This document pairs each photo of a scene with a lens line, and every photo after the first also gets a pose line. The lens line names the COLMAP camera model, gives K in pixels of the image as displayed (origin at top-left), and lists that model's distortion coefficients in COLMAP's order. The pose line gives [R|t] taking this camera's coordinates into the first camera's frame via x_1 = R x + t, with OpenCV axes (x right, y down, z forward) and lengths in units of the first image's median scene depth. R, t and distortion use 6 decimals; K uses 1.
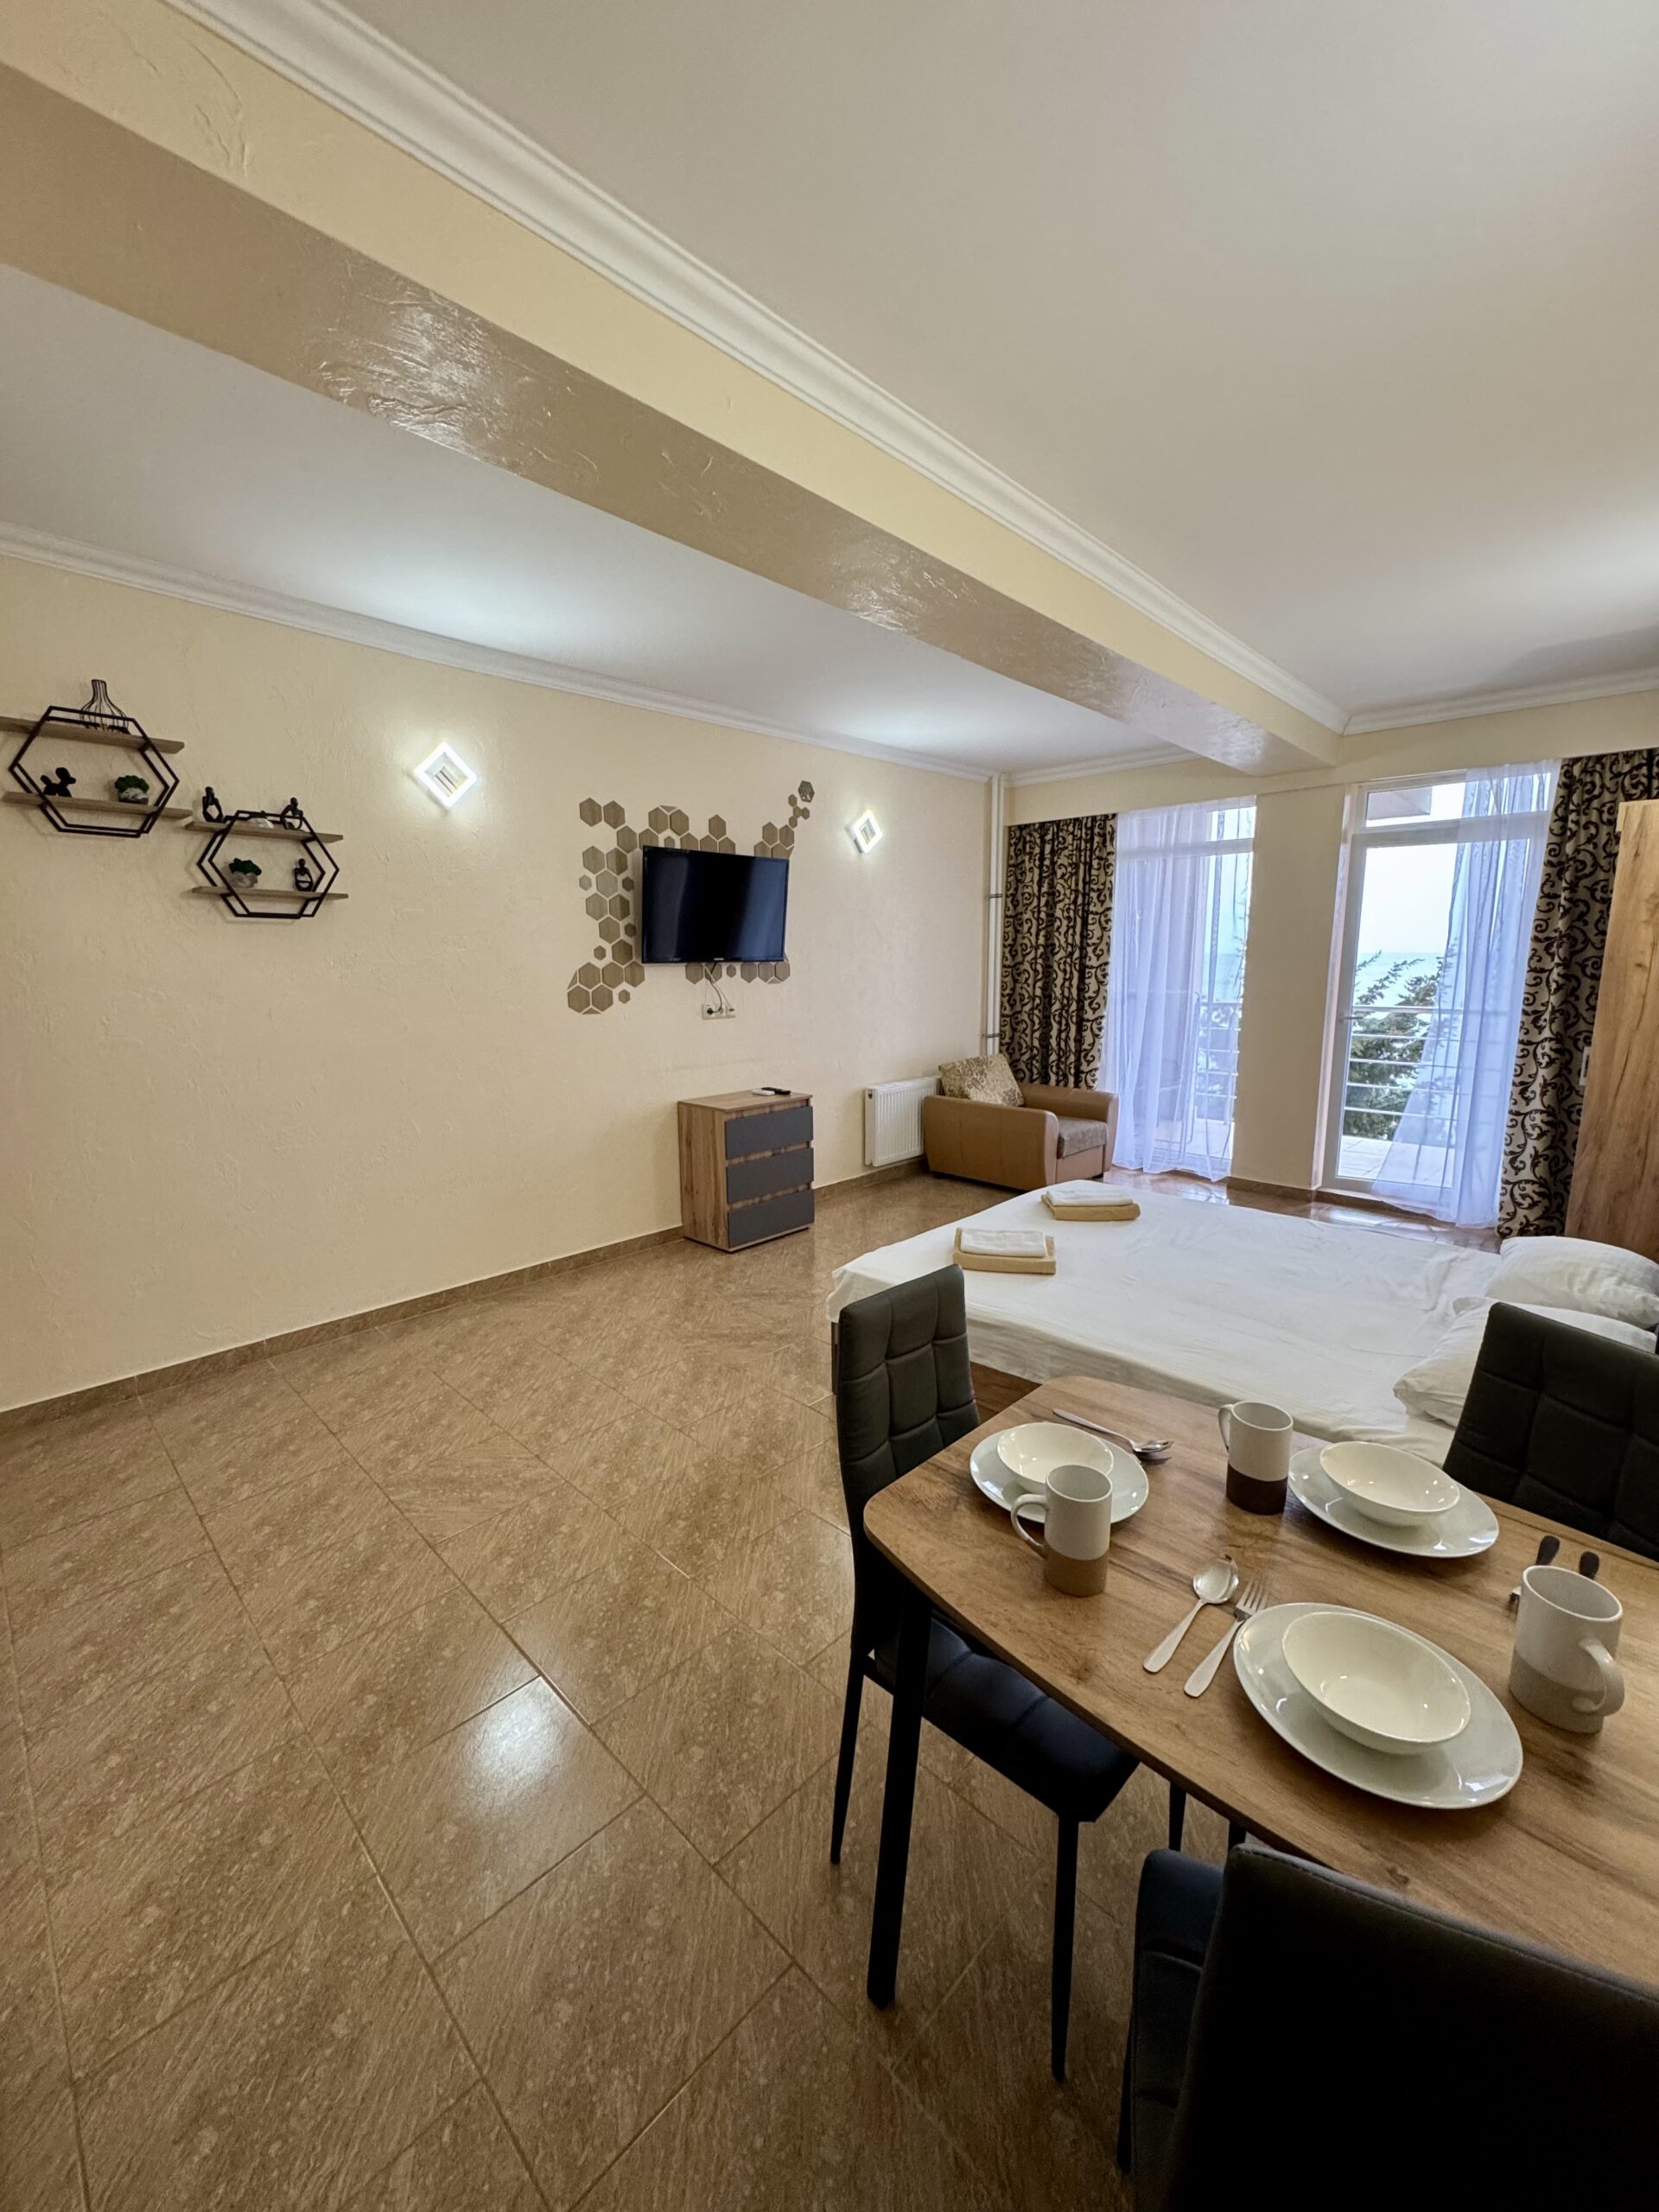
lens RADIAL K [[879.9, 0, 833.5], [0, 879.9, 1103.0], [0, 0, 1]] dist [-0.002936, 0.000362]
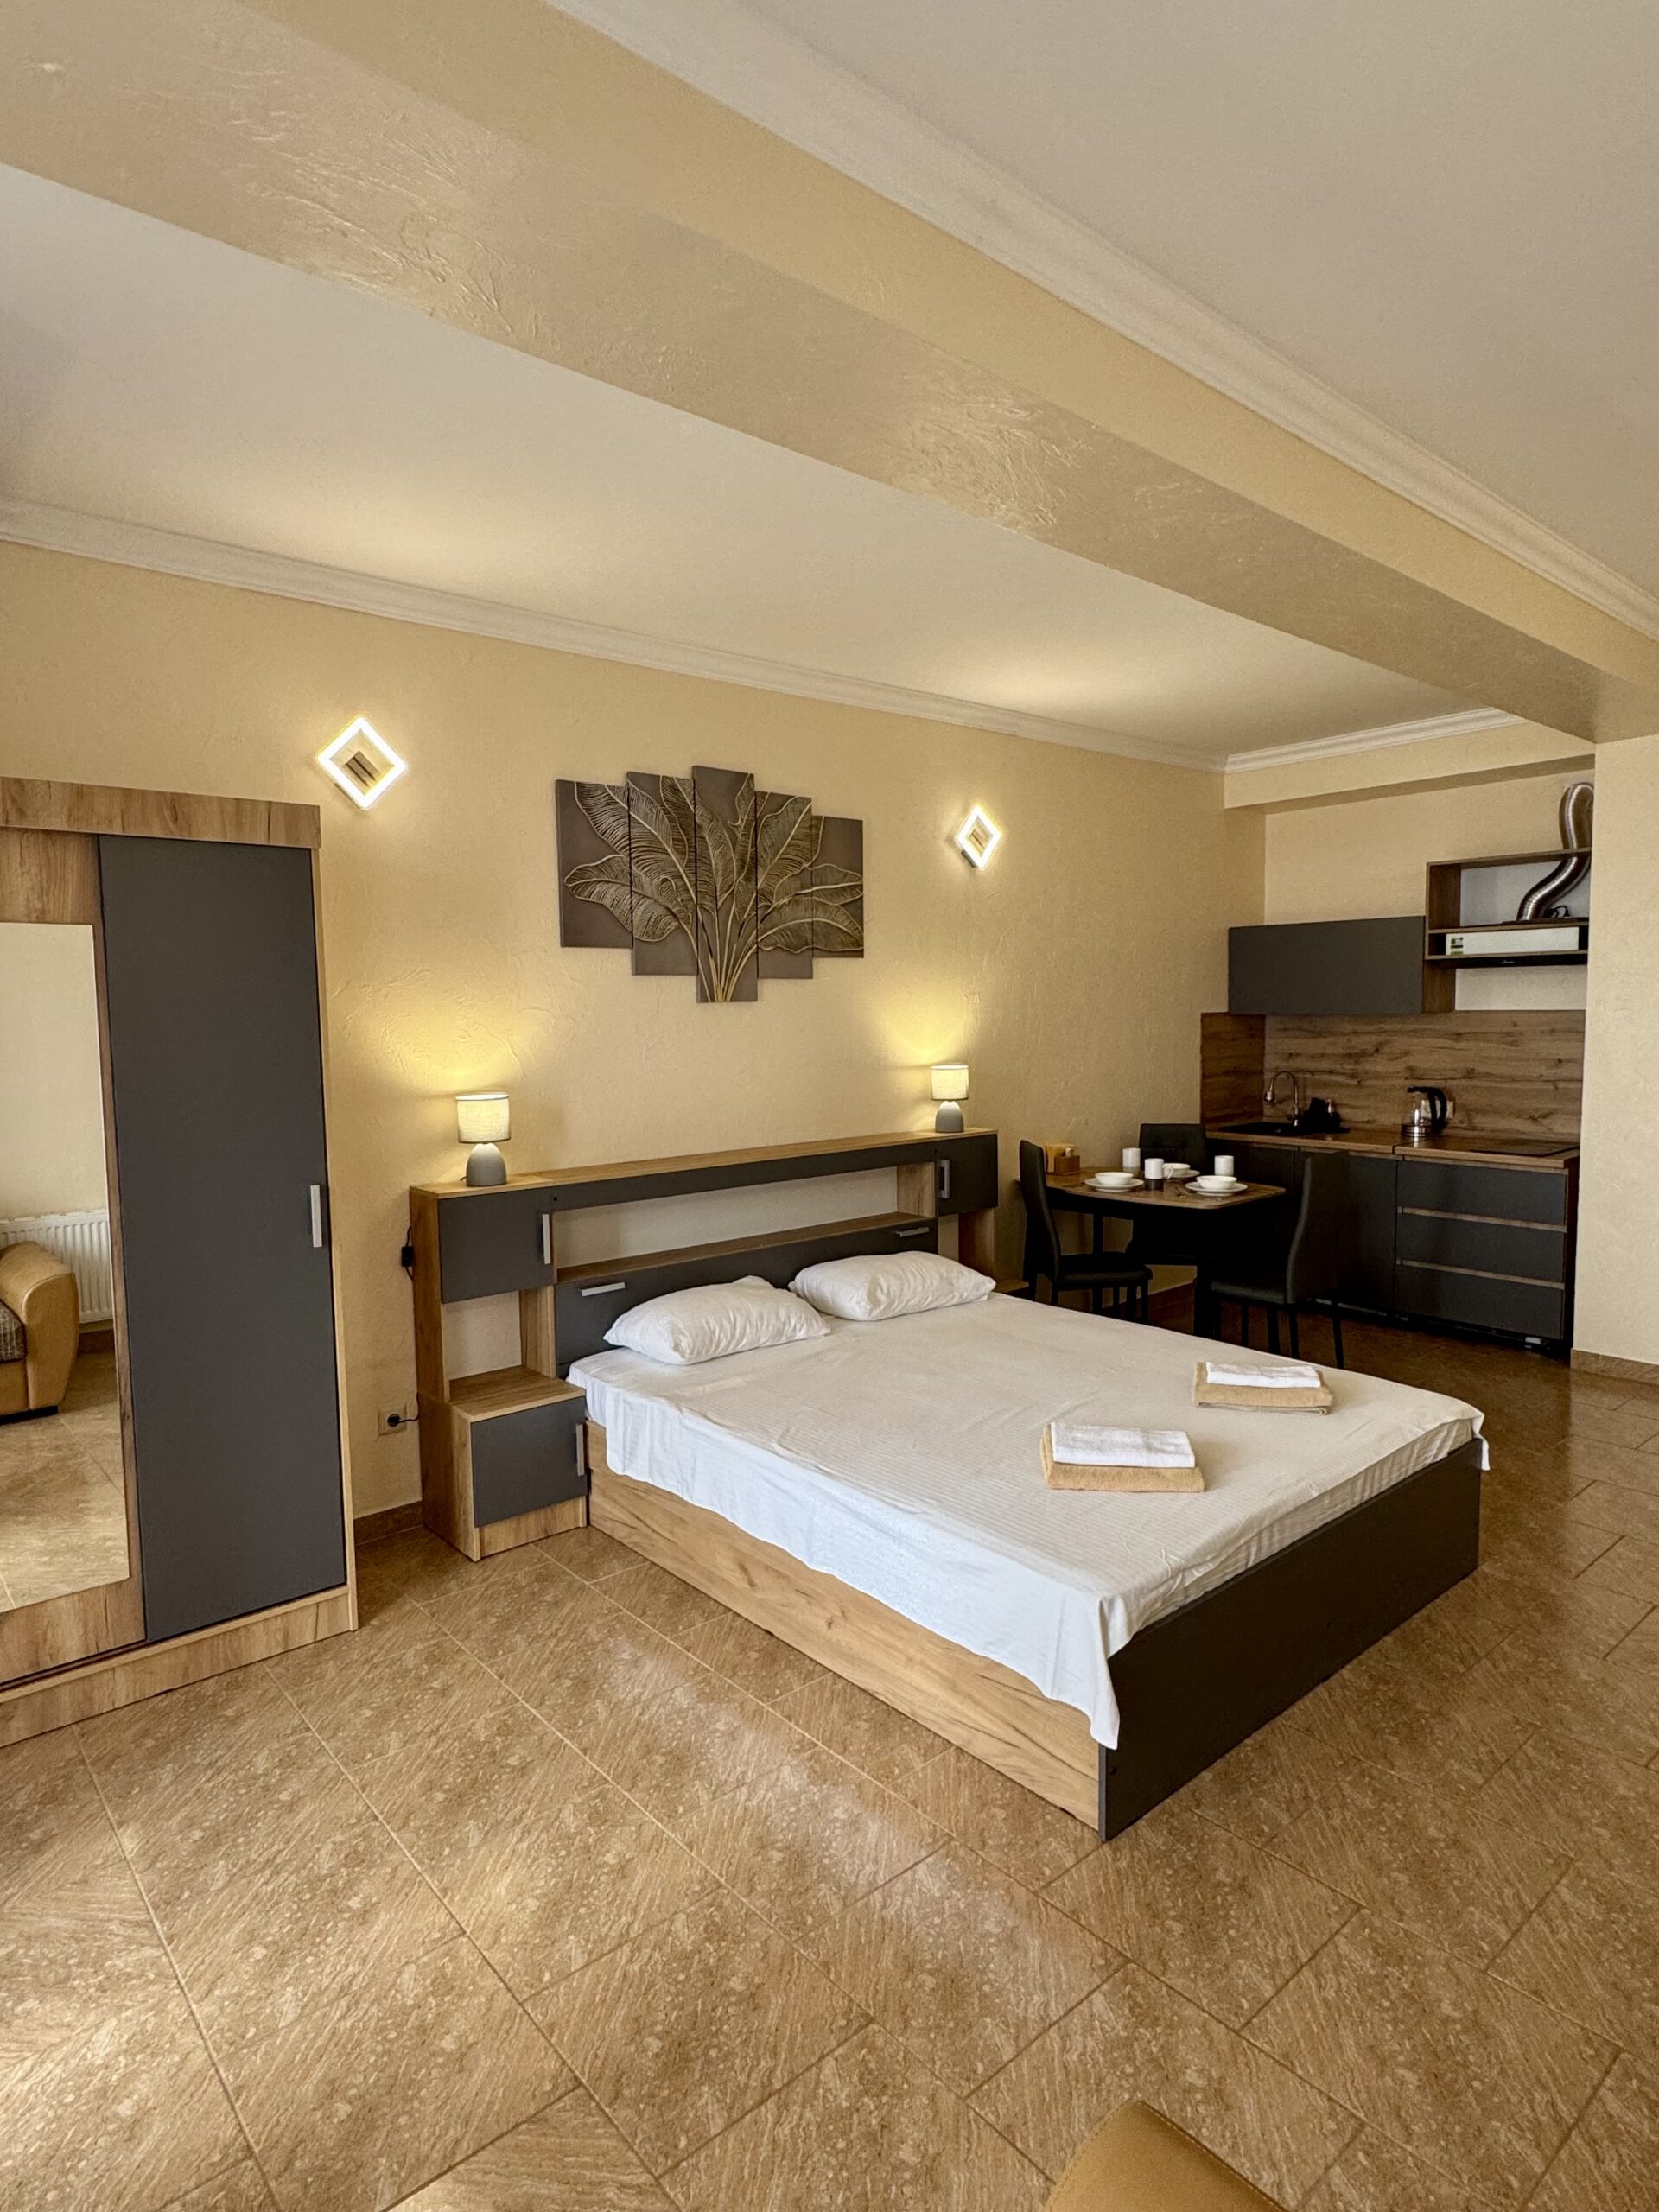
lens RADIAL K [[1239.3, 0, 843.2], [0, 1239.3, 1100.0], [0, 0, 1]] dist [-0.001592, 0.000765]
pose [[-0.995973, 0.013894, 0.088575, 0.322192], [0.035004, 0.969774, 0.241482, -0.249997], [-0.082543, 0.243610, -0.966354, 1.407140]]
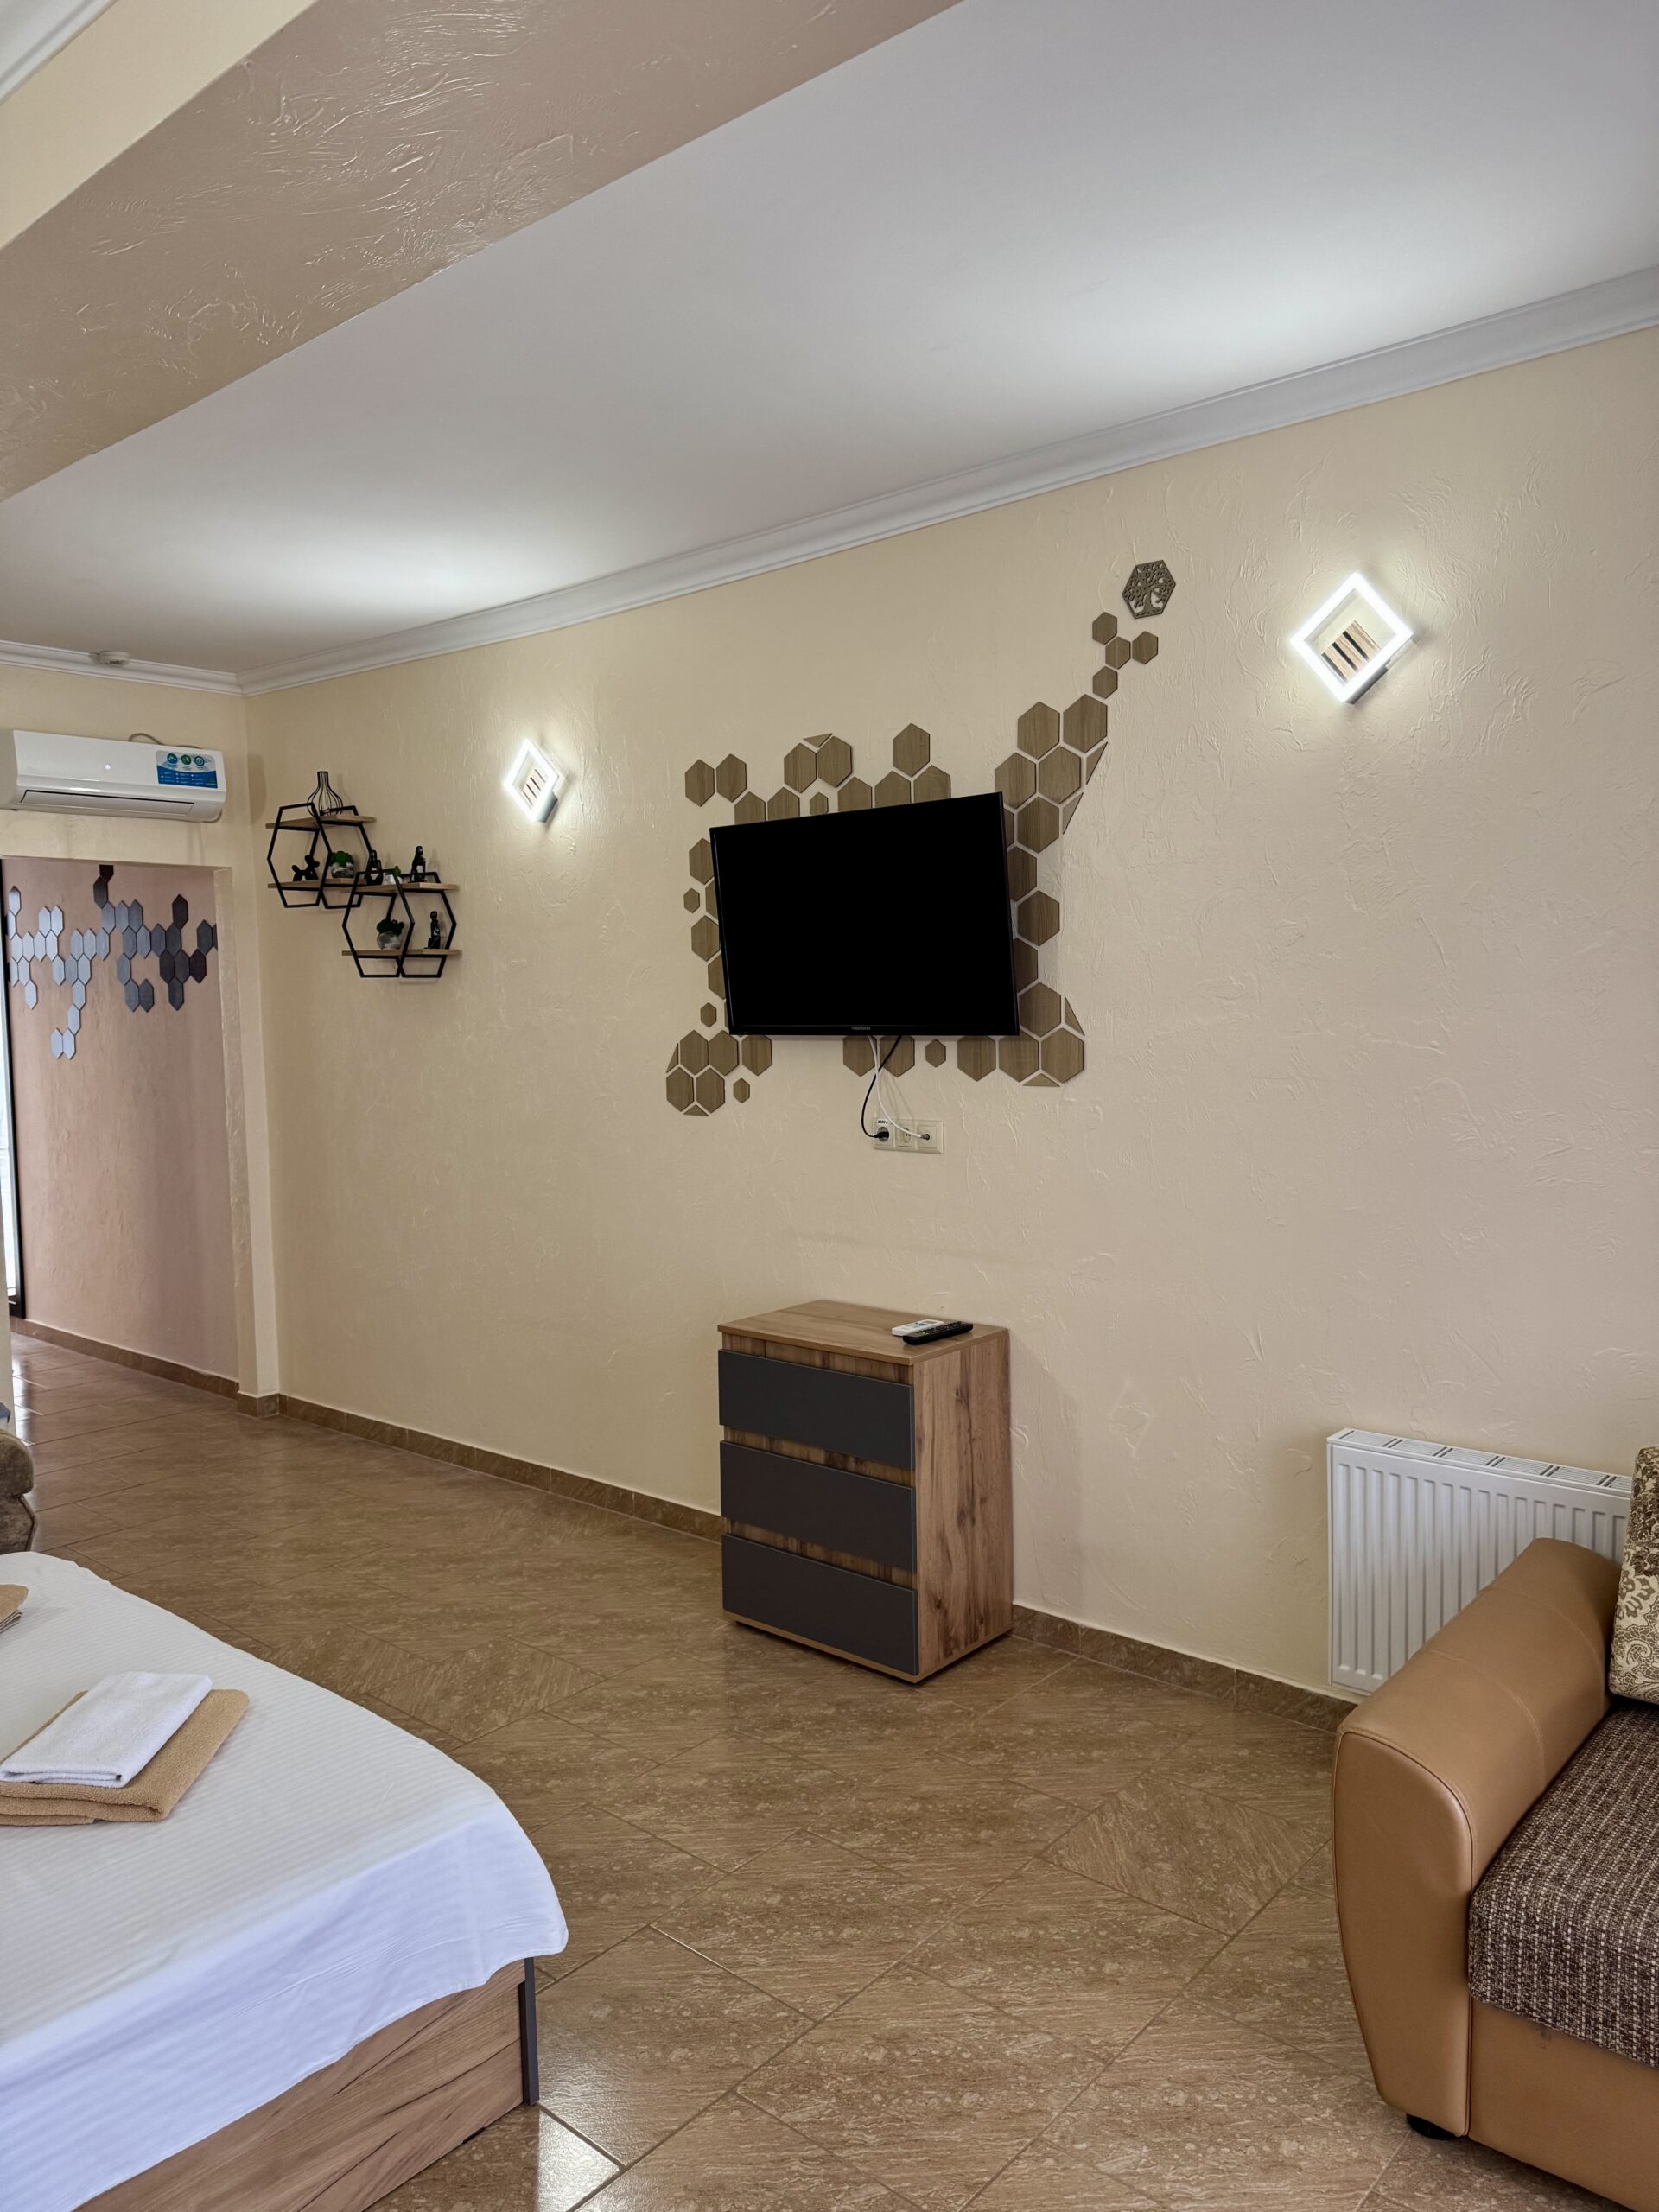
lens RADIAL K [[1564.4, 0, 829.5], [0, 1564.4, 1106.0], [0, 0, 1]] dist [0.168403, -0.263073]
pose [[0.048102, 0.087533, -0.995000, 0.767325], [-0.137372, 0.987266, 0.080212, -0.198645], [0.989351, 0.132826, 0.059515, 0.989209]]
